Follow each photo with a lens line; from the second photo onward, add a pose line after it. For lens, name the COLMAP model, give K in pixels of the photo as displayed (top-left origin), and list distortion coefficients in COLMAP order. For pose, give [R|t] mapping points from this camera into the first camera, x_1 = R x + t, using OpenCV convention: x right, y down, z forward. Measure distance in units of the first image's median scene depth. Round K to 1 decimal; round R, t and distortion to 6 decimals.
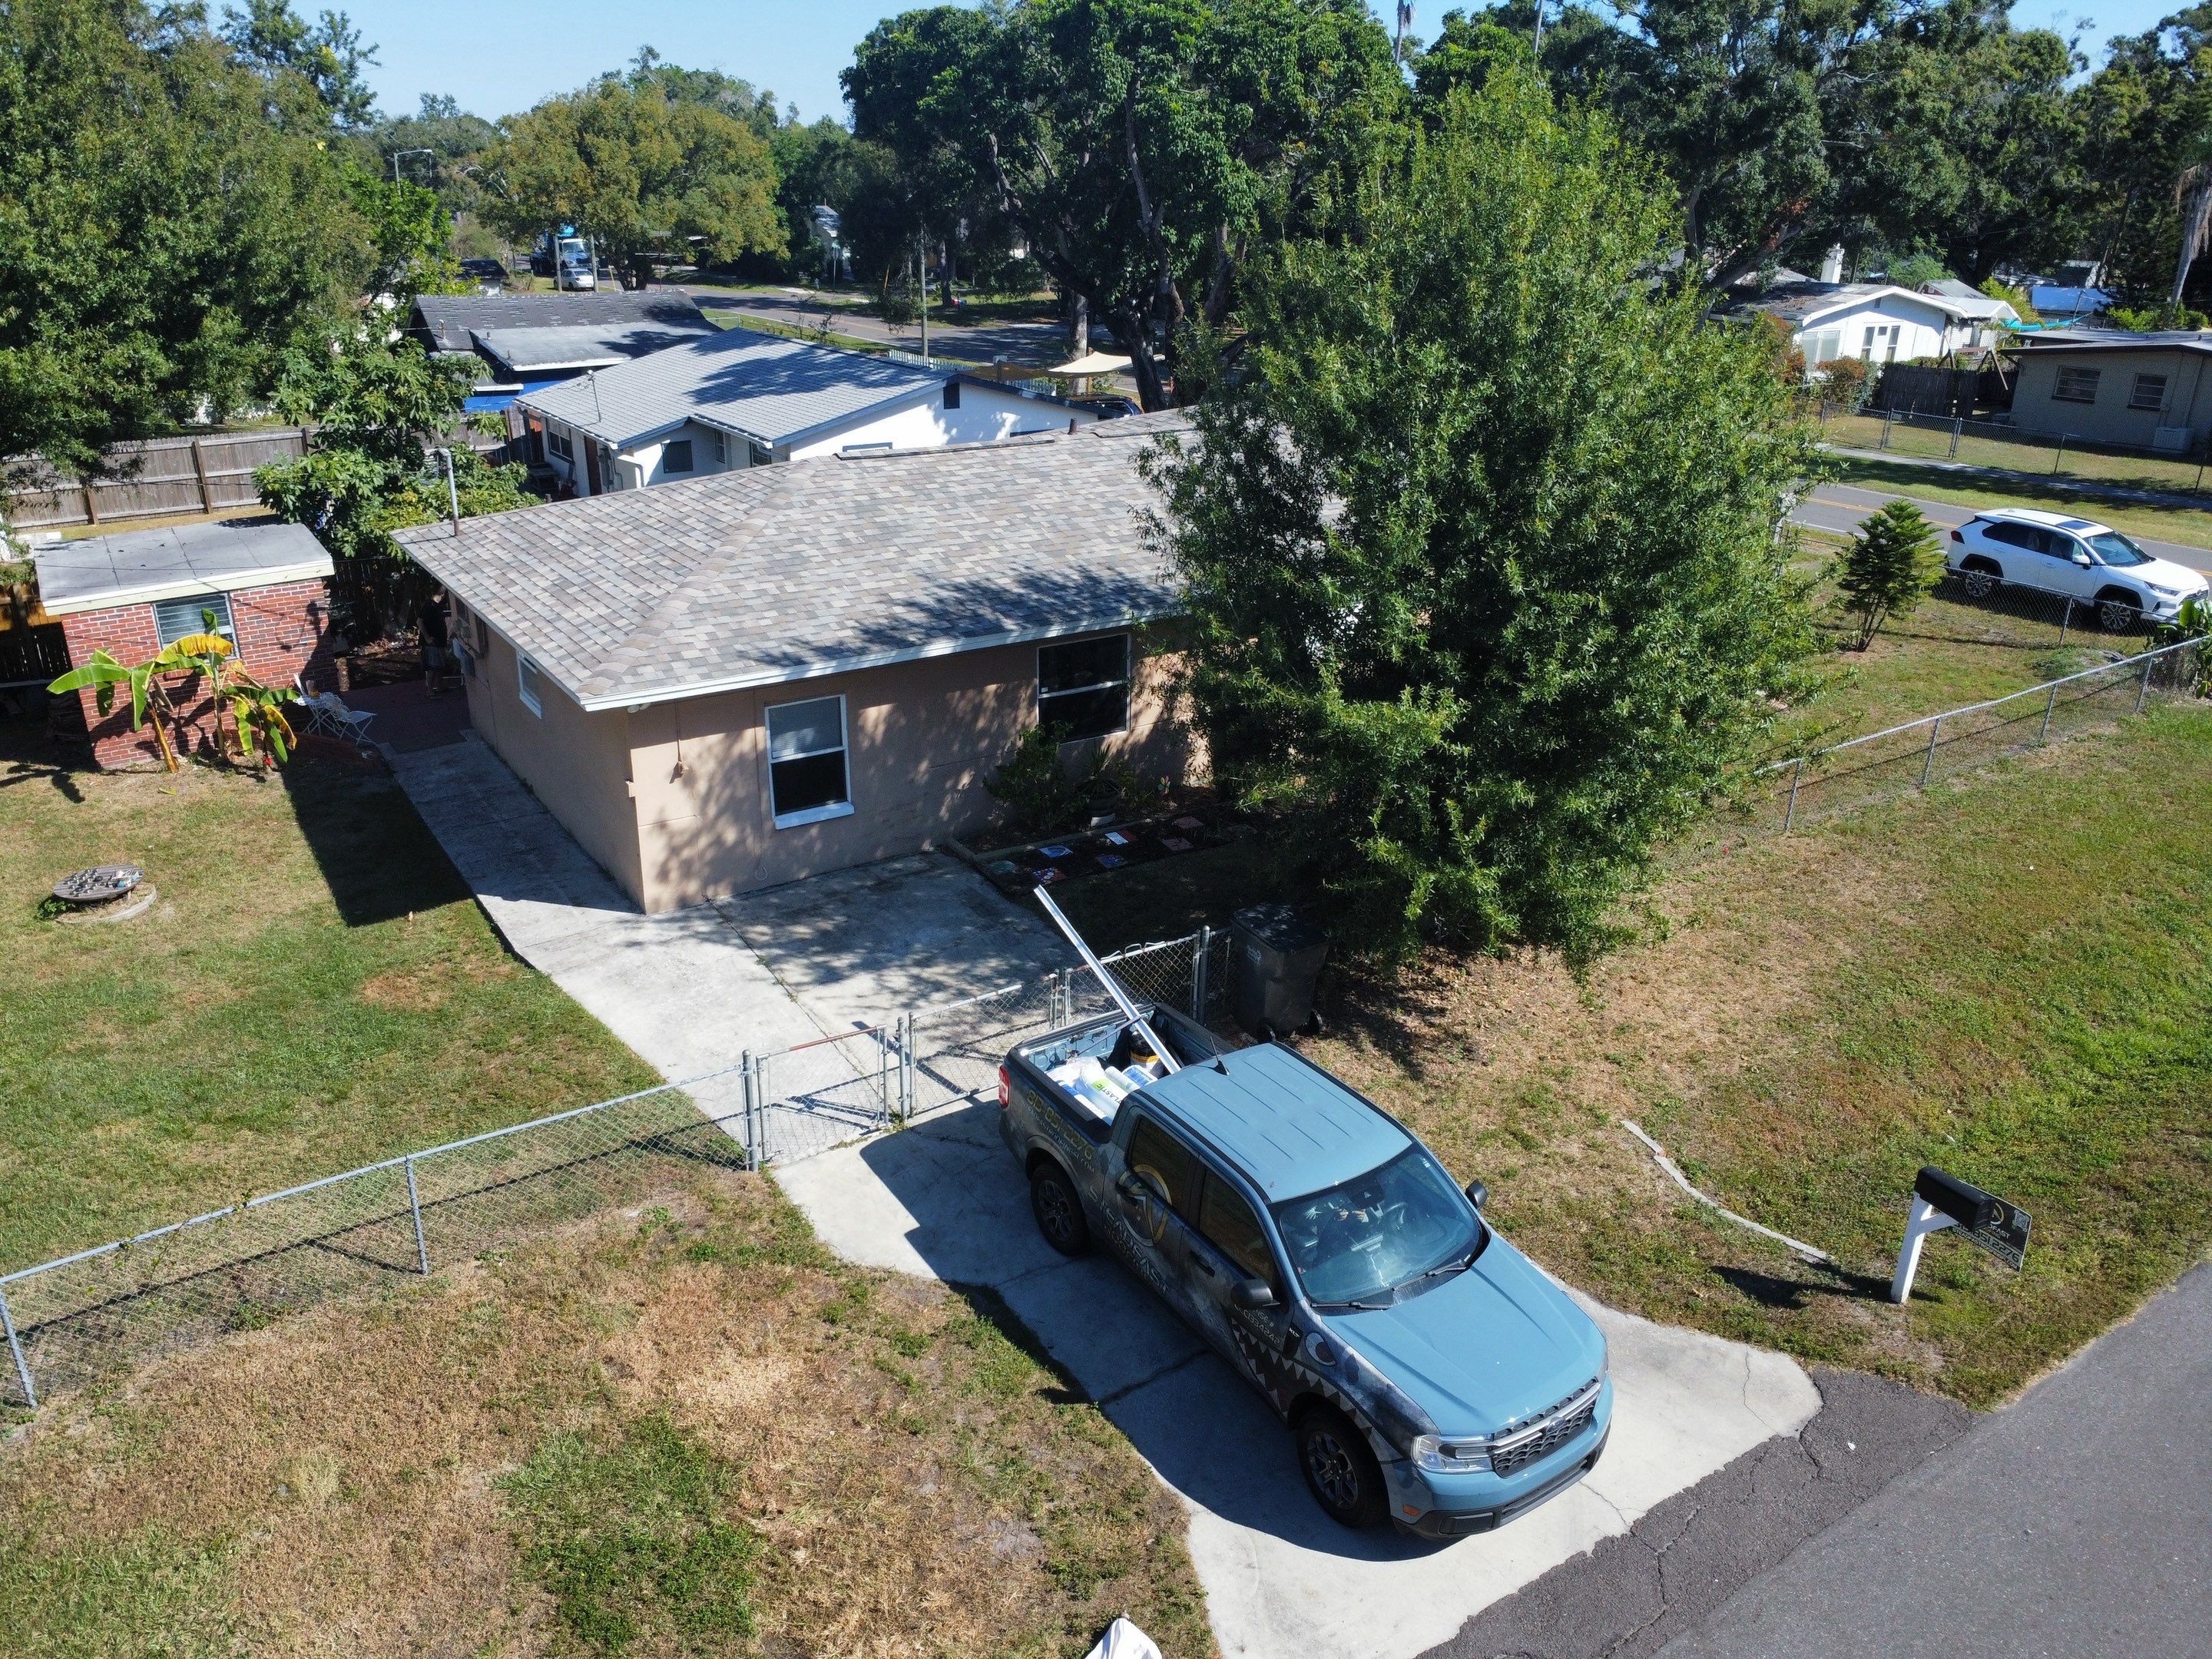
lens RADIAL K [[1597.5, 0, 1100.1], [0, 1597.5, 837.5], [0, 0, 1]] dist [-0.022566, -0.016016]
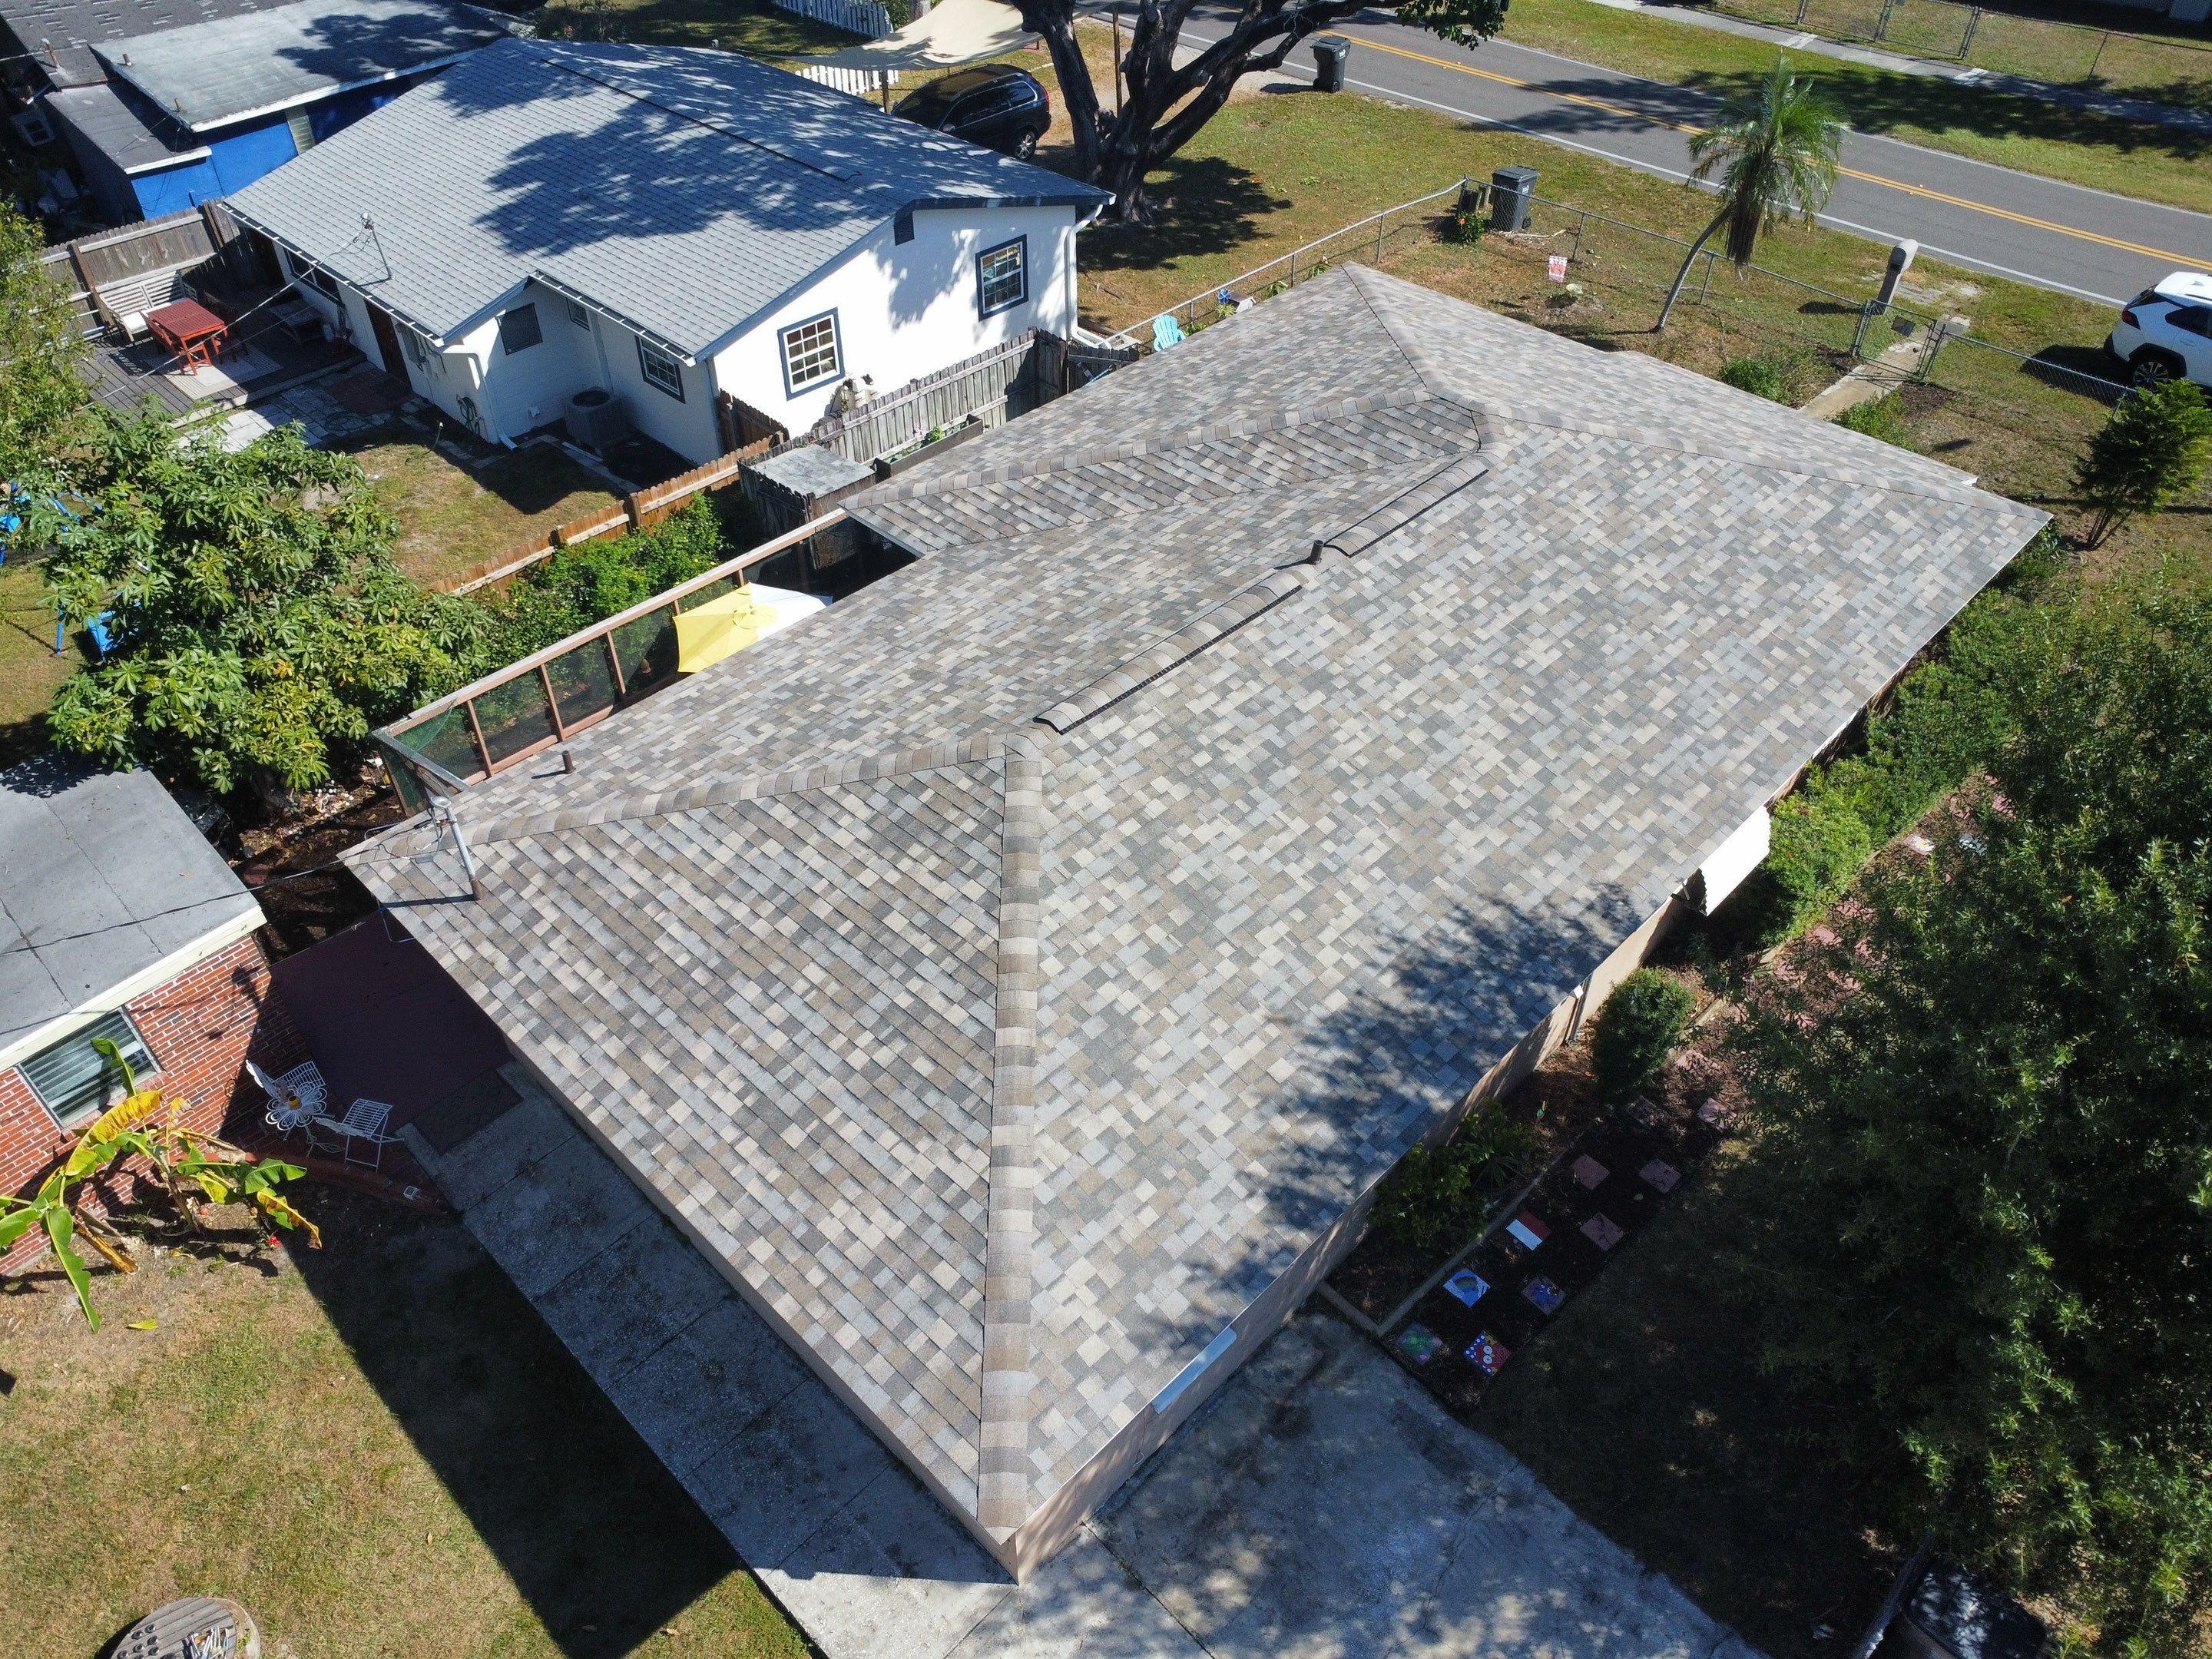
lens RADIAL K [[1597.5, 0, 1091.4], [0, 1597.5, 821.4], [0, 0, 1]] dist [-0.022566, -0.016016]
pose [[0.979023, -0.150180, 0.137695, -0.287466], [0.096121, 0.936306, 0.337776, -0.497170], [-0.179652, -0.317455, 0.931100, 0.418422]]
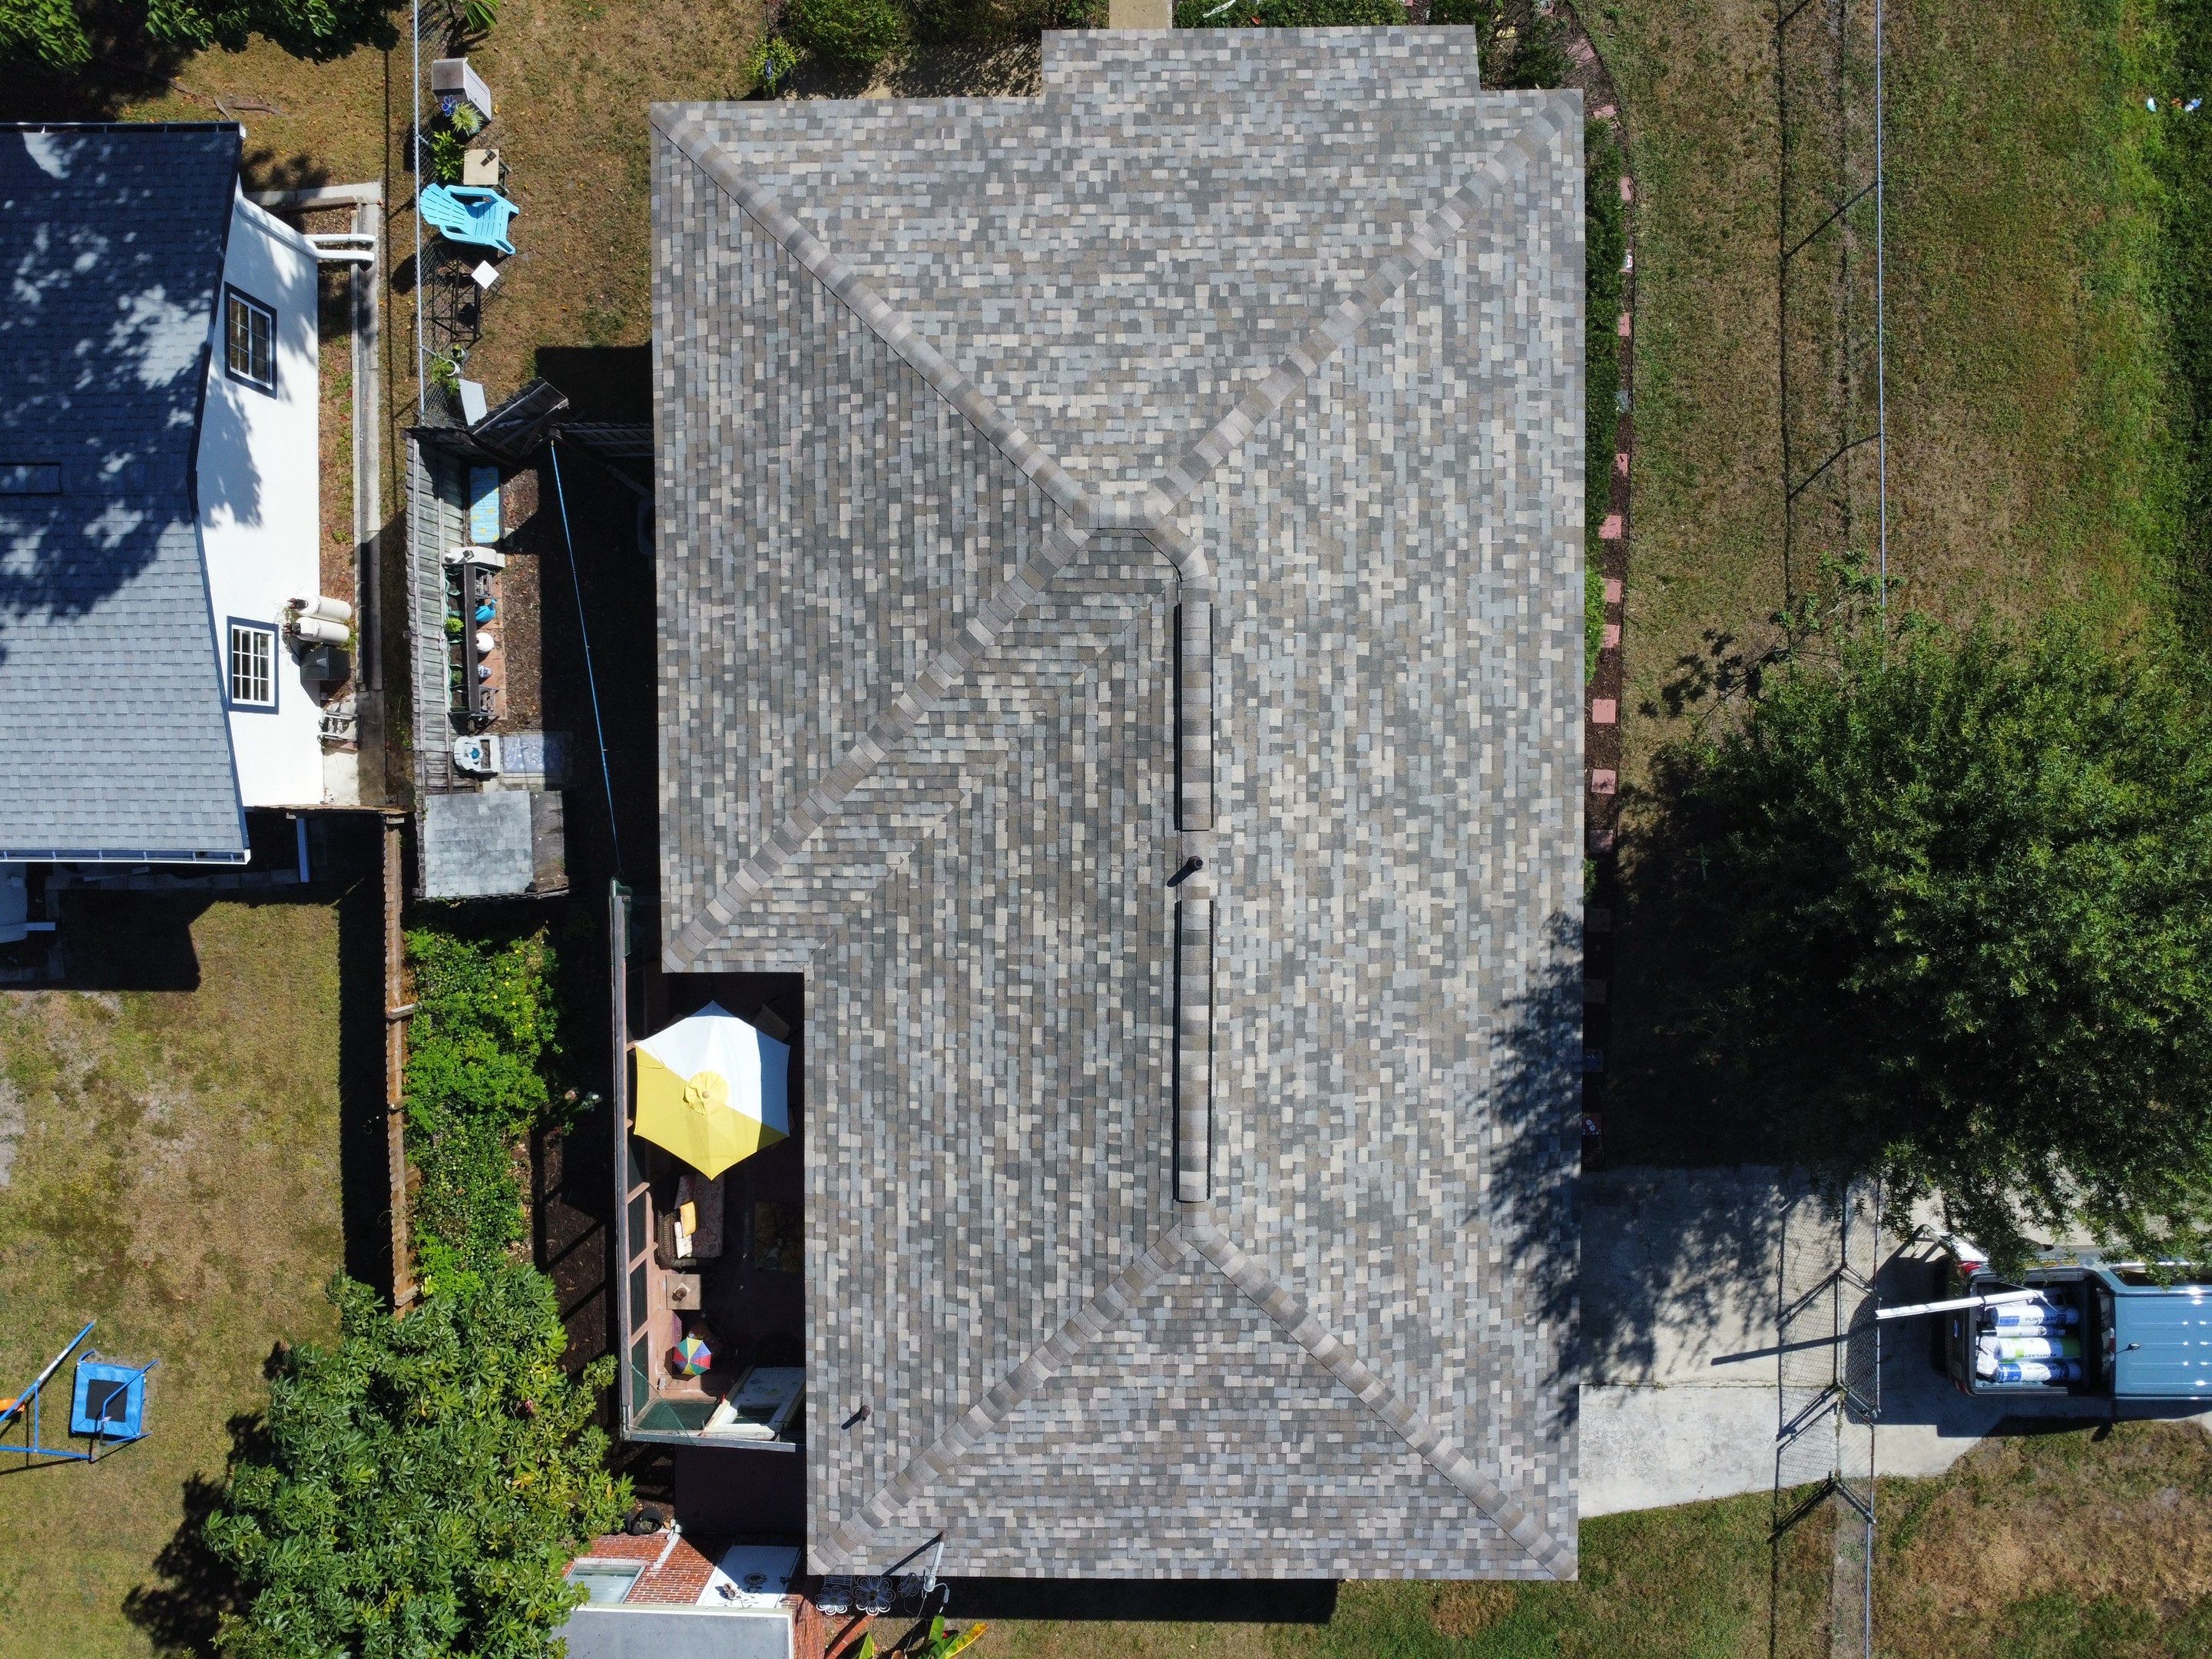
lens RADIAL K [[1597.5, 0, 1095.8], [0, 1597.5, 819.8], [0, 0, 1]] dist [-0.022566, -0.016016]
pose [[0.547205, -0.835425, -0.051309, 0.016939], [0.351438, 0.173692, 0.919958, -1.228229], [-0.759643, -0.521437, 0.388645, 0.957875]]
